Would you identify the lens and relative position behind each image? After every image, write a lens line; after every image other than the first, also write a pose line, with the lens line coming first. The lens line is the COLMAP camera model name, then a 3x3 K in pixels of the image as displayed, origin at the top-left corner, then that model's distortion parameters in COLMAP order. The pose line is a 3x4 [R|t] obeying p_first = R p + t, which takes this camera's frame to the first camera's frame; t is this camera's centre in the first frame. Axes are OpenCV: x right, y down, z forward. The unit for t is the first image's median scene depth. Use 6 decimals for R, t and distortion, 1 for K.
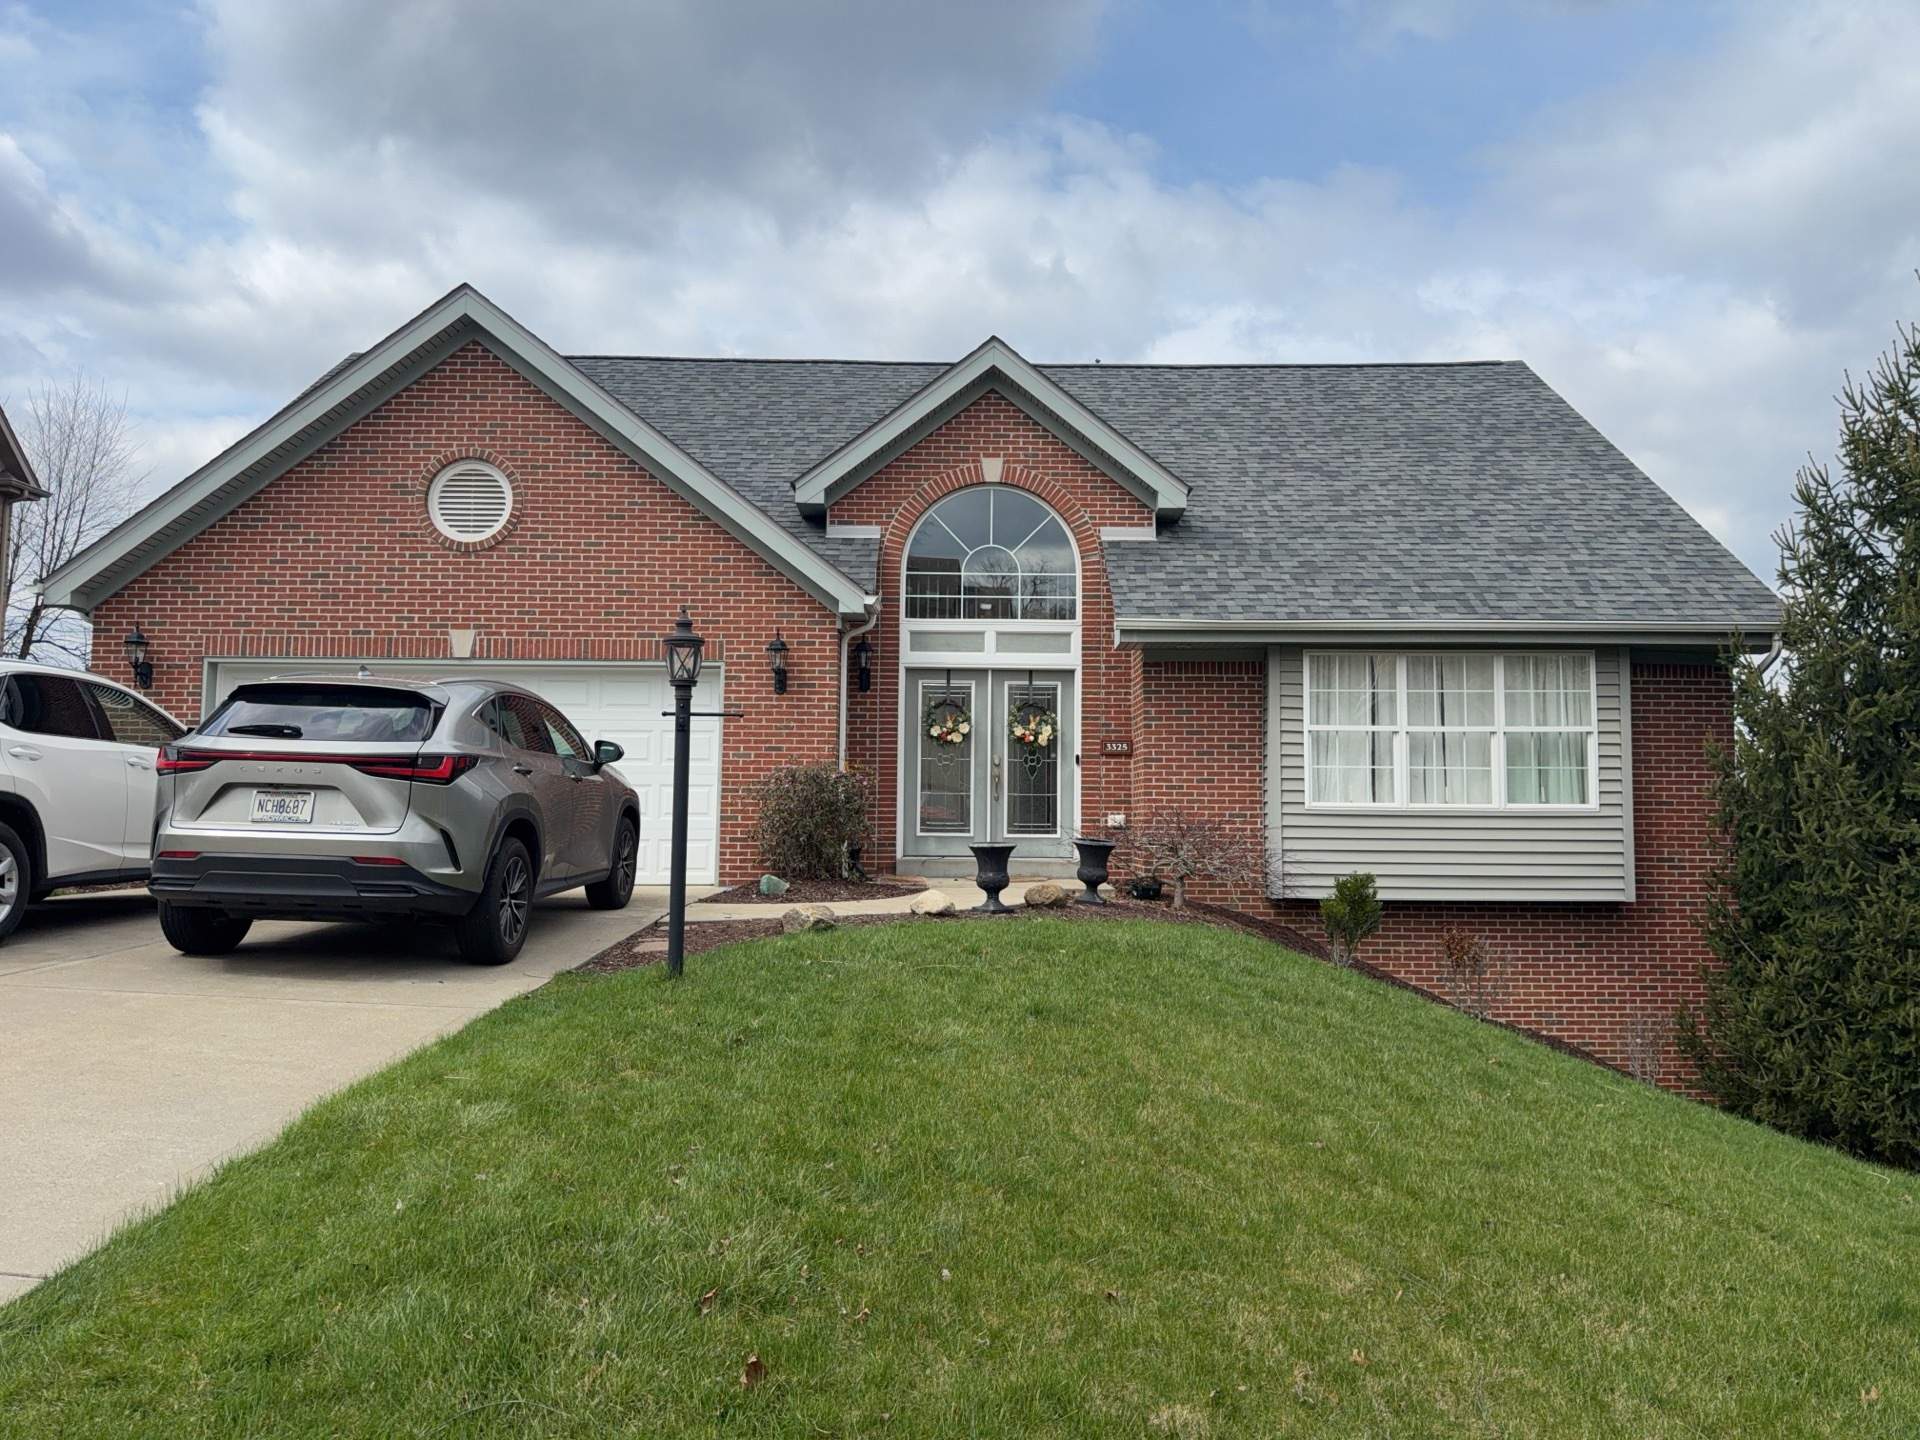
lens RADIAL K [[1330.0, 0, 960.0], [0, 1330.0, 720.0], [0, 0, 1]] dist [0.061492, -0.158750]
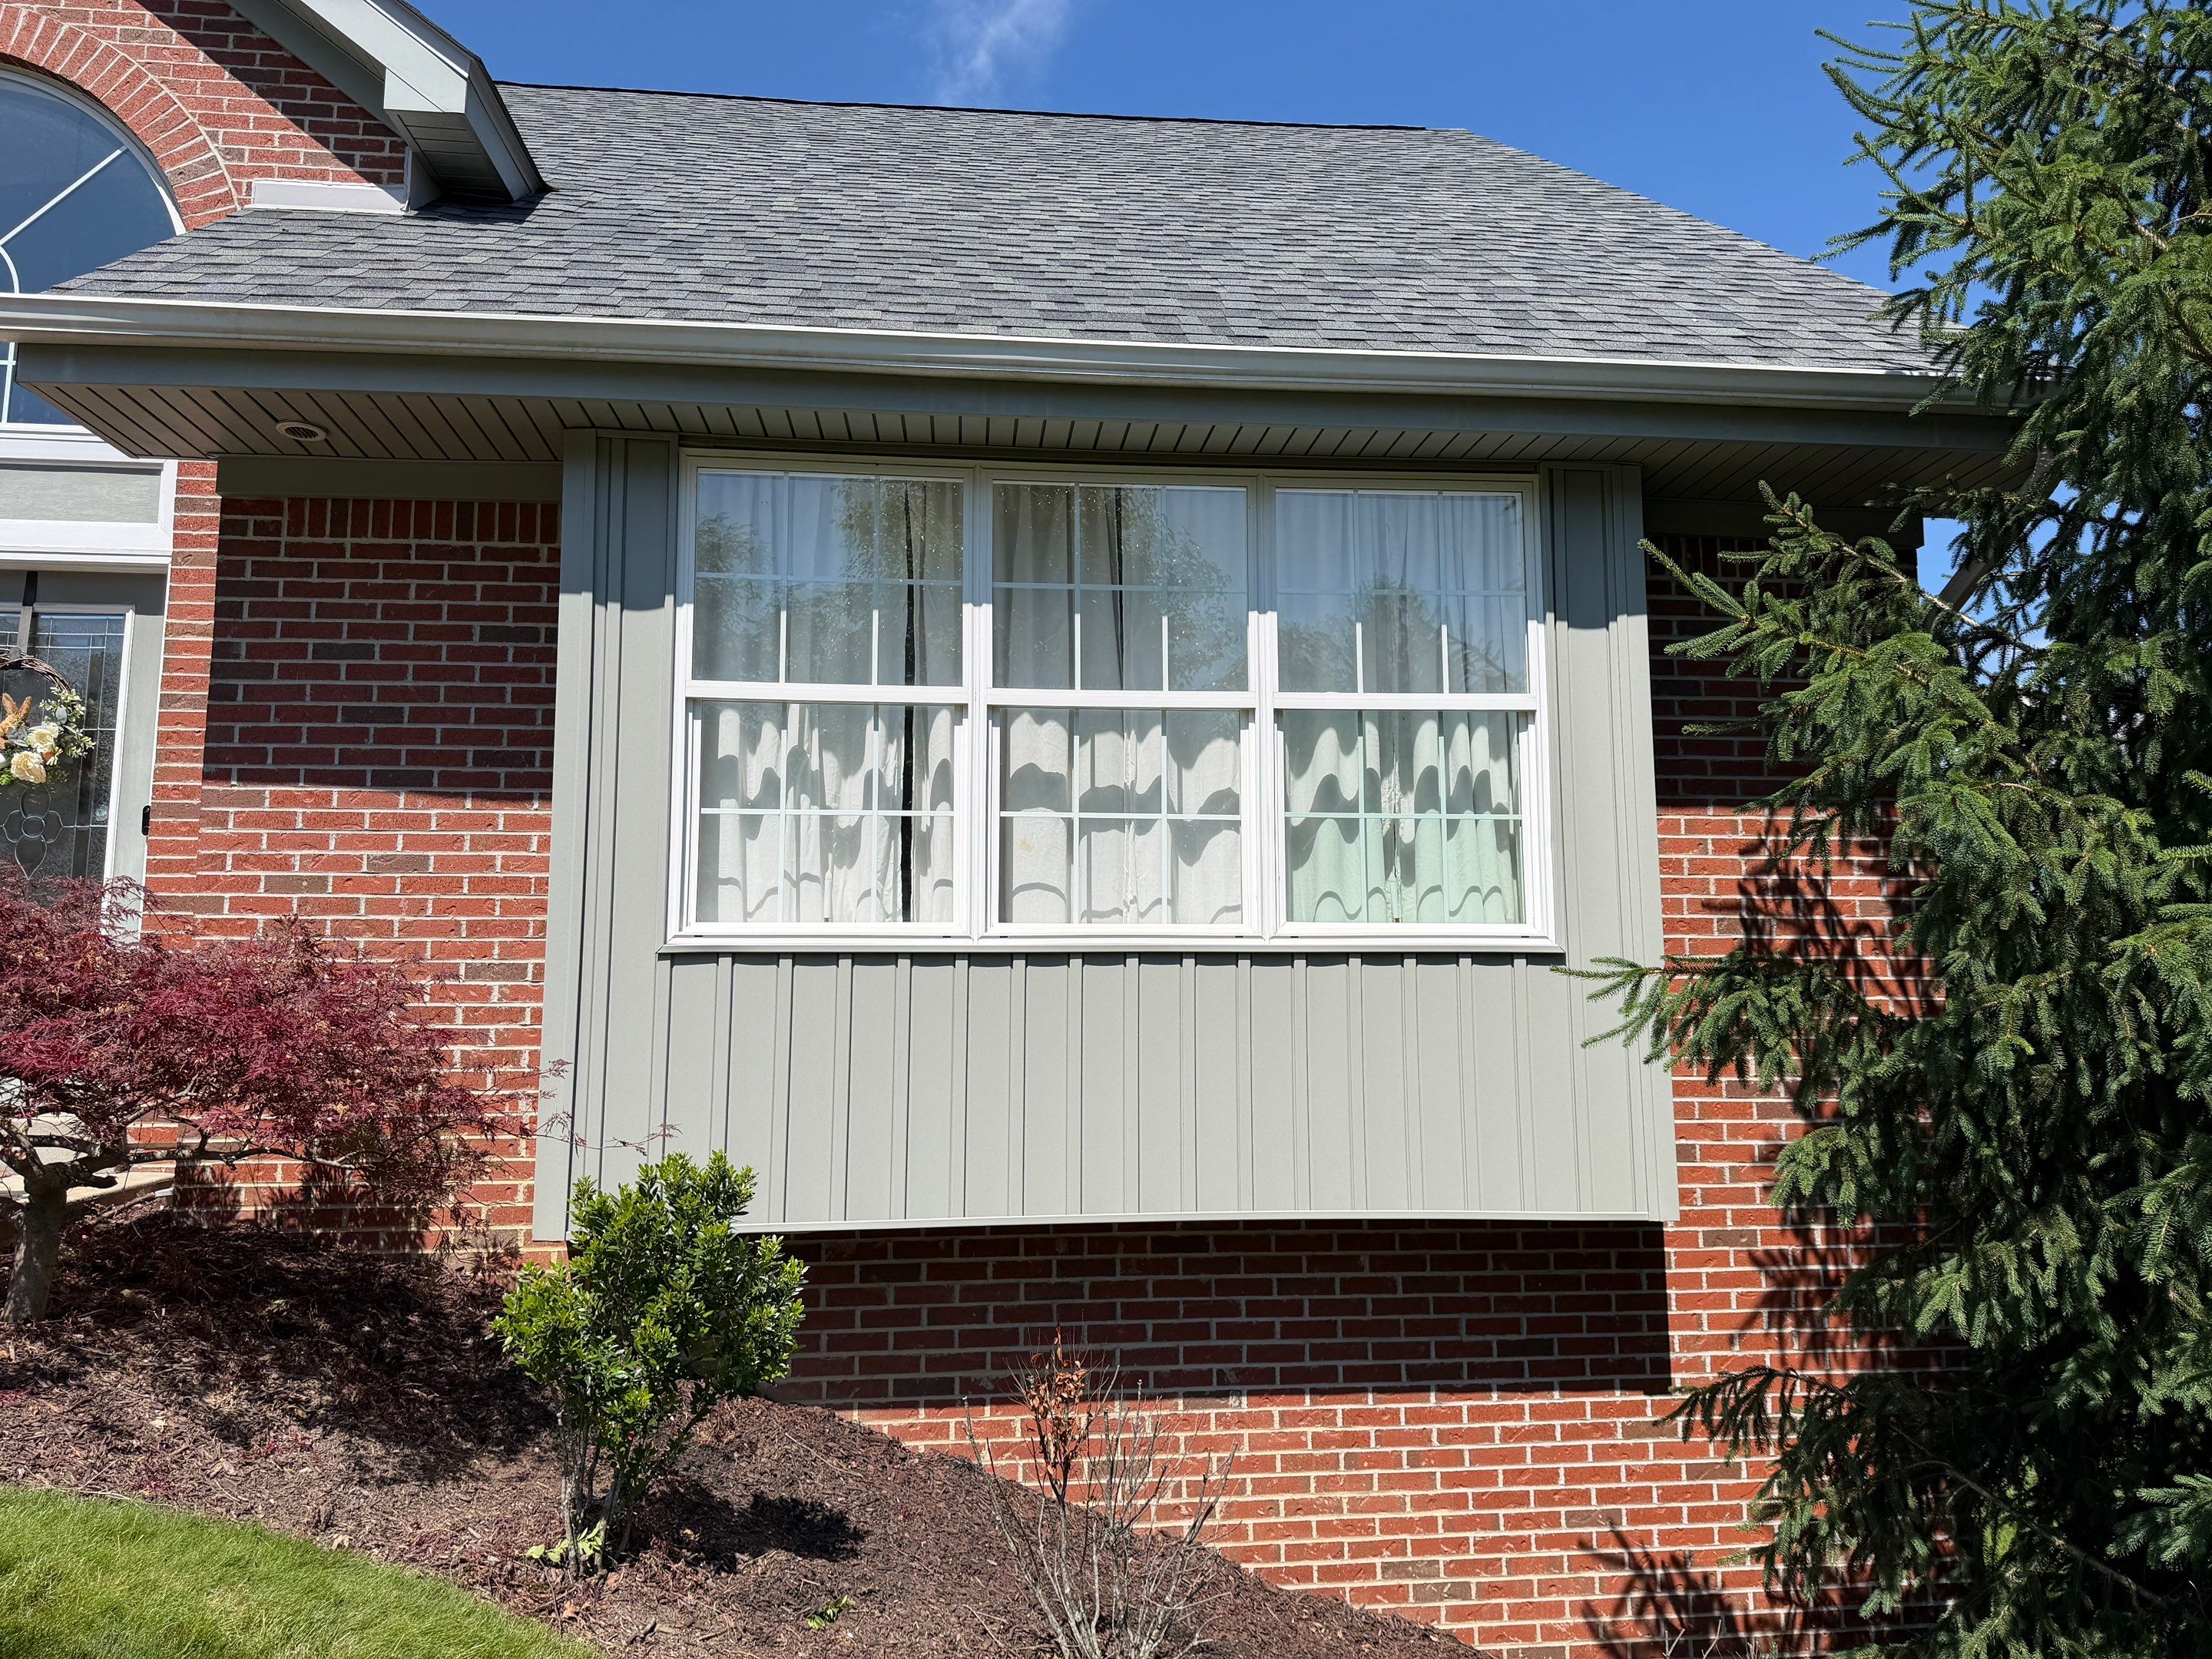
lens RADIAL K [[1556.0, 0, 1106.0], [0, 1556.0, 829.5], [0, 0, 1]] dist [-0.007850, -0.004939]
pose [[0.992099, 0.000514, 0.125453, 0.313932], [0.004578, 0.999177, -0.040296, 0.054716], [-0.125370, 0.040552, 0.991281, 0.624092]]
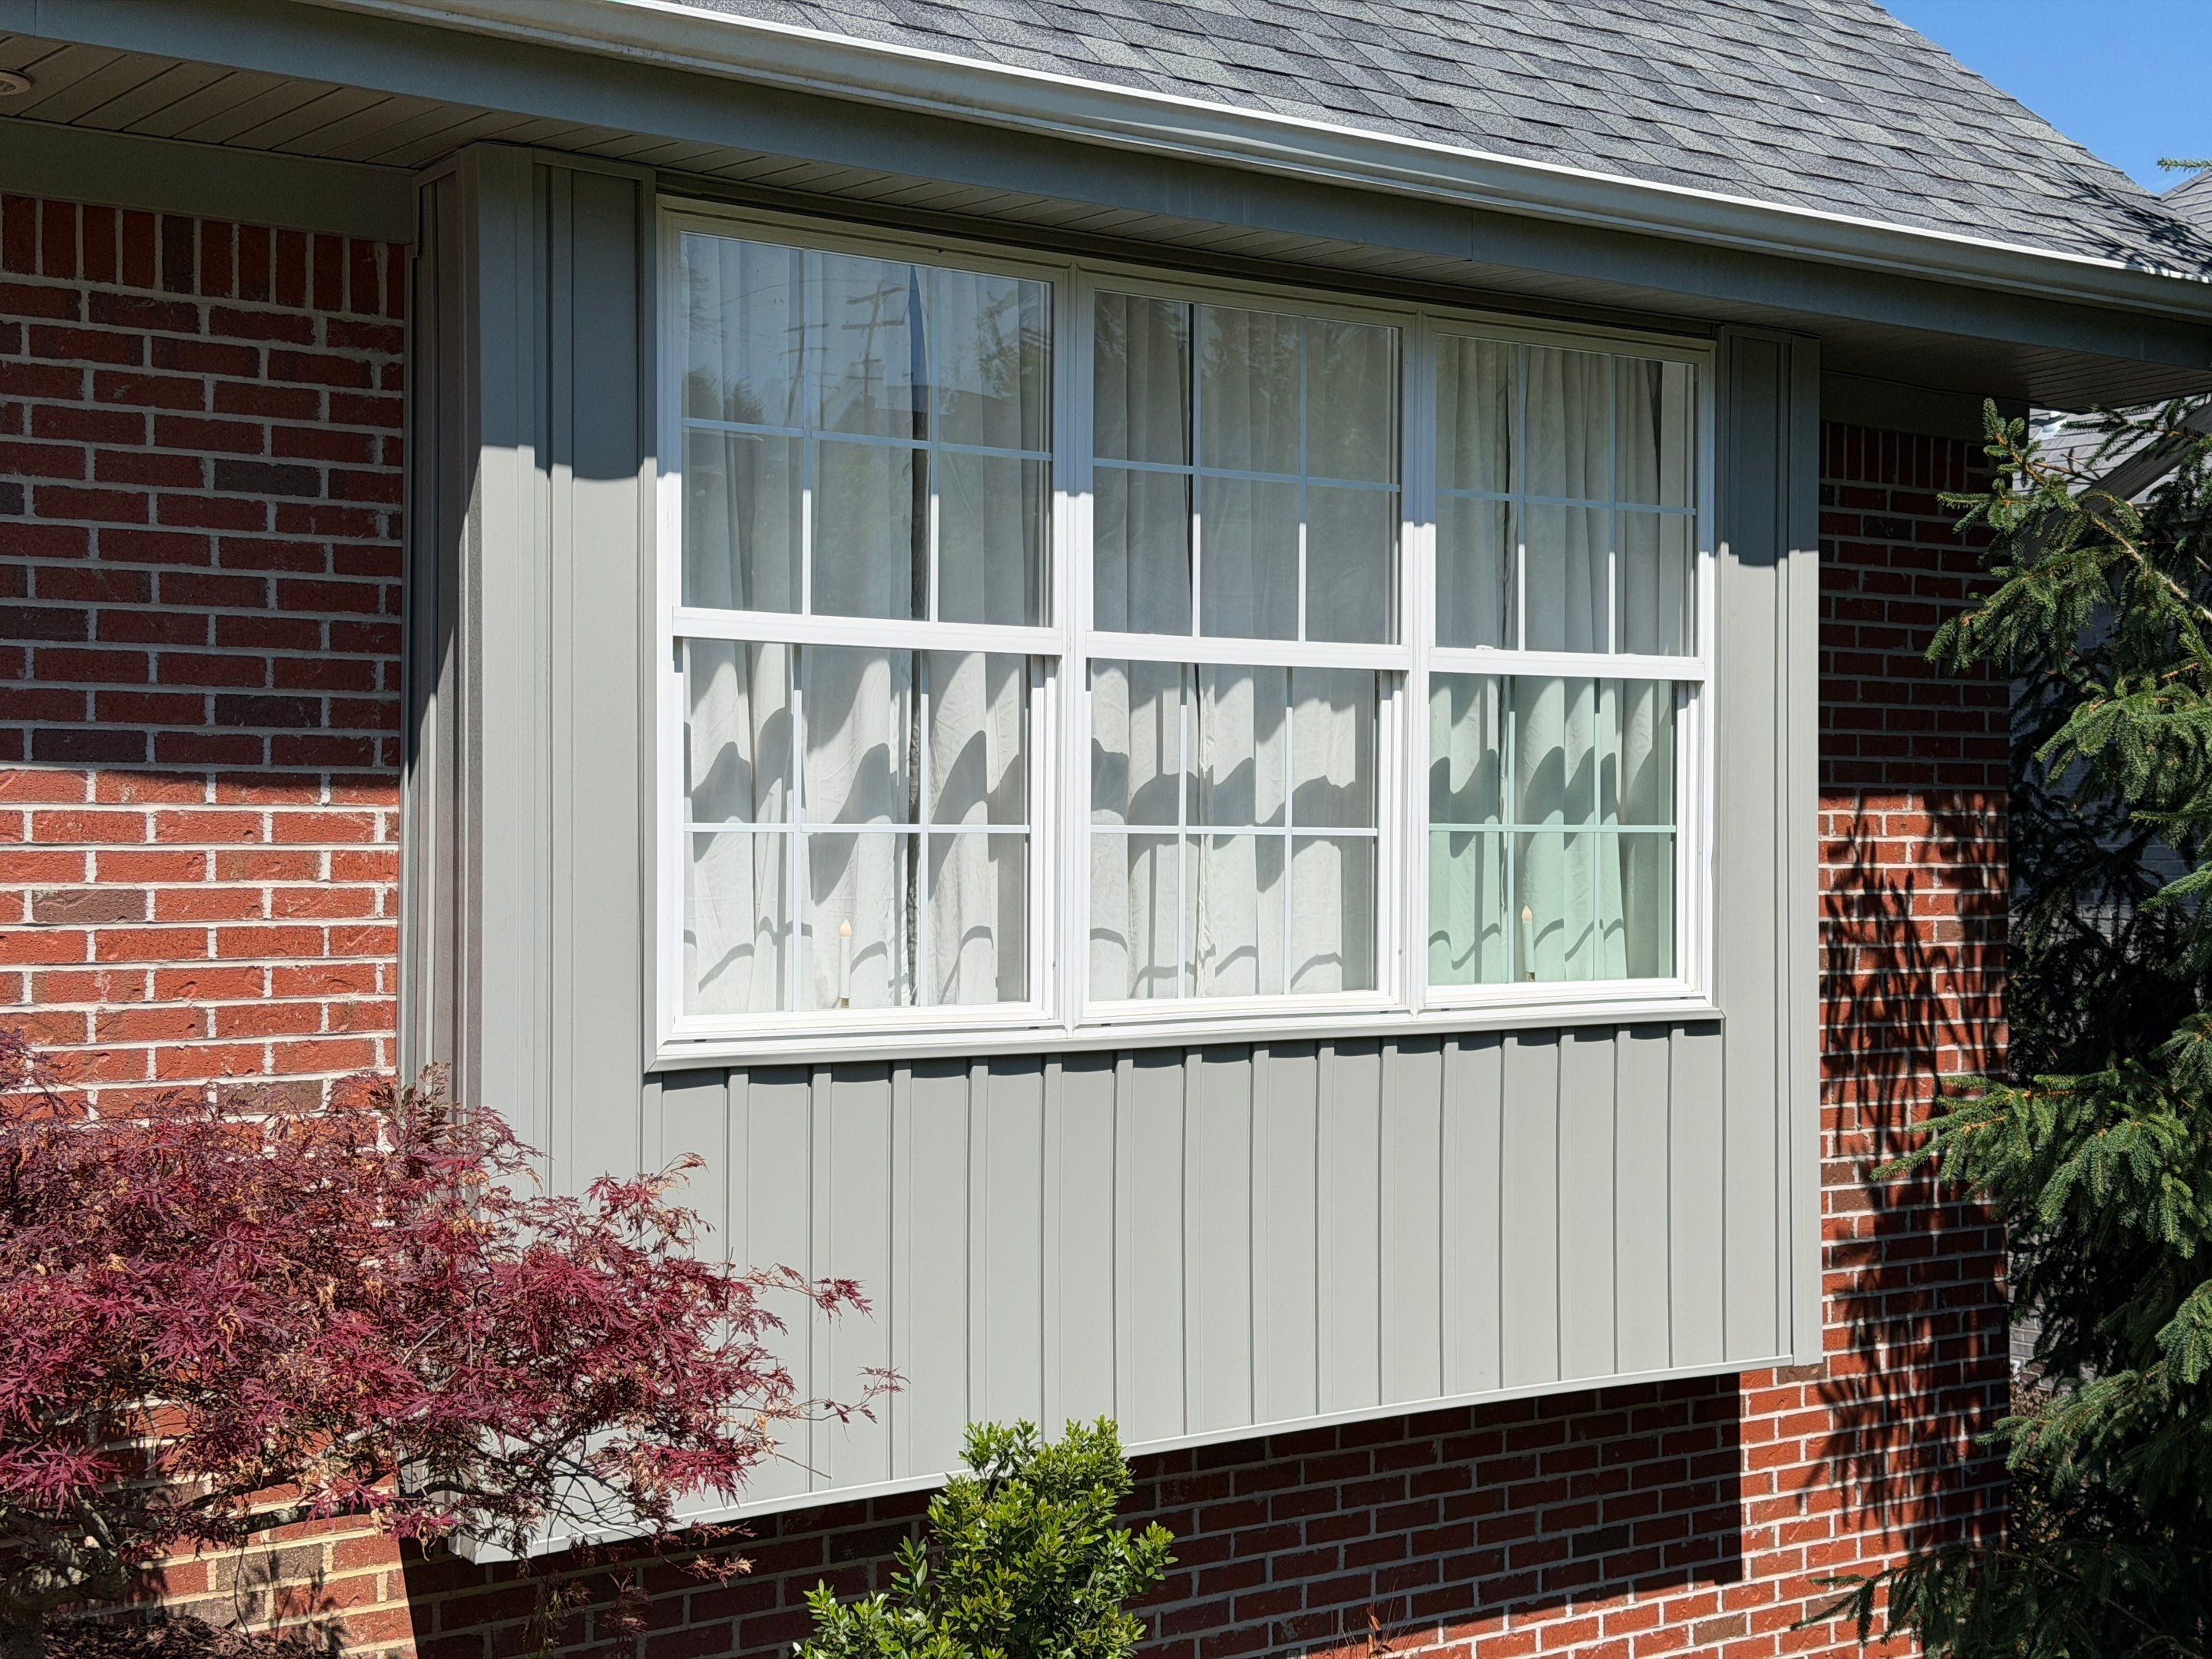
lens RADIAL K [[3010.7, 0, 1106.0], [0, 3010.7, 829.5], [0, 0, 1]] dist [-0.197128, 1.207385]
pose [[0.797903, -0.006567, 0.602750, 0.057597], [-0.045114, 0.996486, 0.070578, 0.002737], [-0.601095, -0.083507, 0.794803, 0.630932]]
